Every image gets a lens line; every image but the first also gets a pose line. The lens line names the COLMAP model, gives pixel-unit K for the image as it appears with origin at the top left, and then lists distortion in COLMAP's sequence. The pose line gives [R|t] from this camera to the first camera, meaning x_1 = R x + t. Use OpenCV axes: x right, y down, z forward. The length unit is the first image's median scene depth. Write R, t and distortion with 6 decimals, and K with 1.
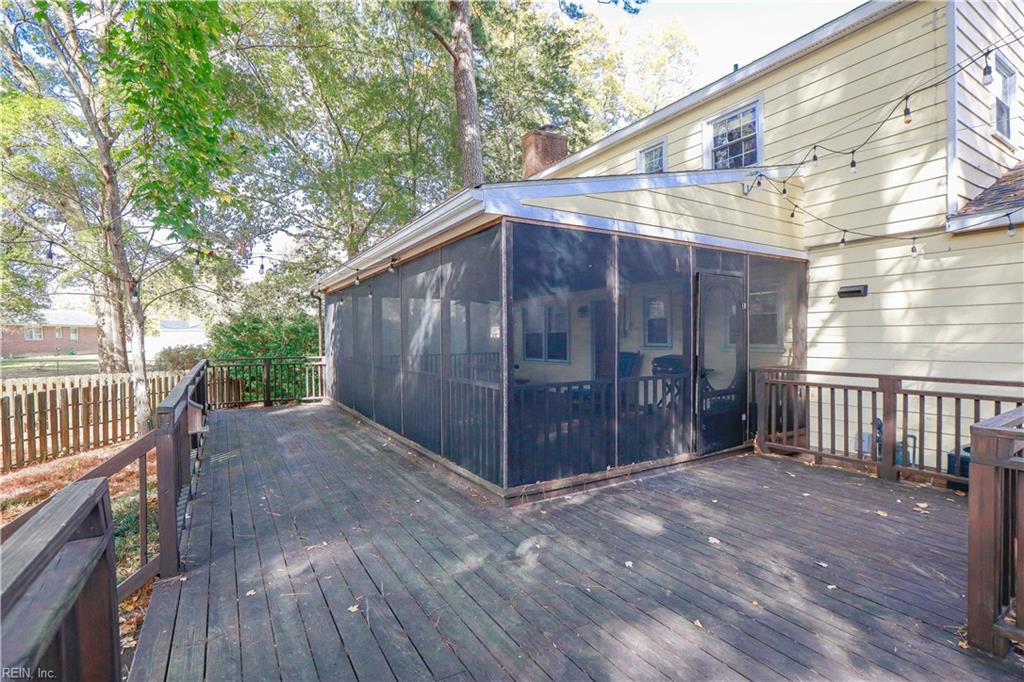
lens RADIAL K [[470.2, 0, 508.6], [0, 470.2, 334.3], [0, 0, 1]] dist [-0.000810, 0.001119]
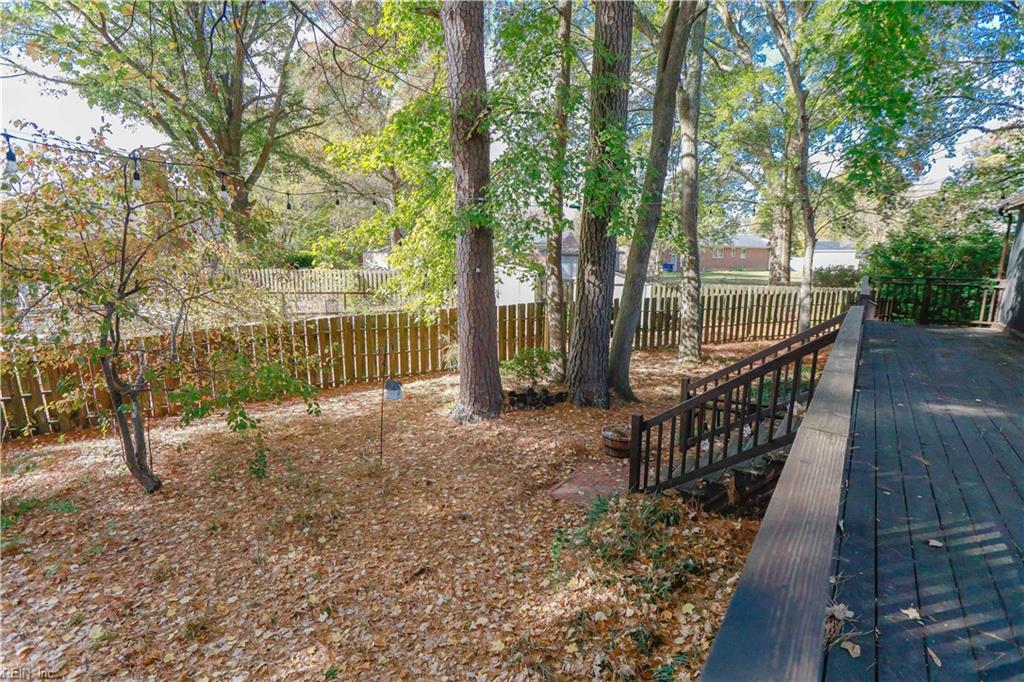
lens RADIAL K [[470.2, 0, 508.6], [0, 470.2, 334.3], [0, 0, 1]] dist [-0.000810, 0.001119]
pose [[0.362386, 0.164153, -0.917459, 0.044961], [-0.009972, 0.984995, 0.172297, 0.001197], [0.931975, -0.053289, 0.358585, -0.090356]]
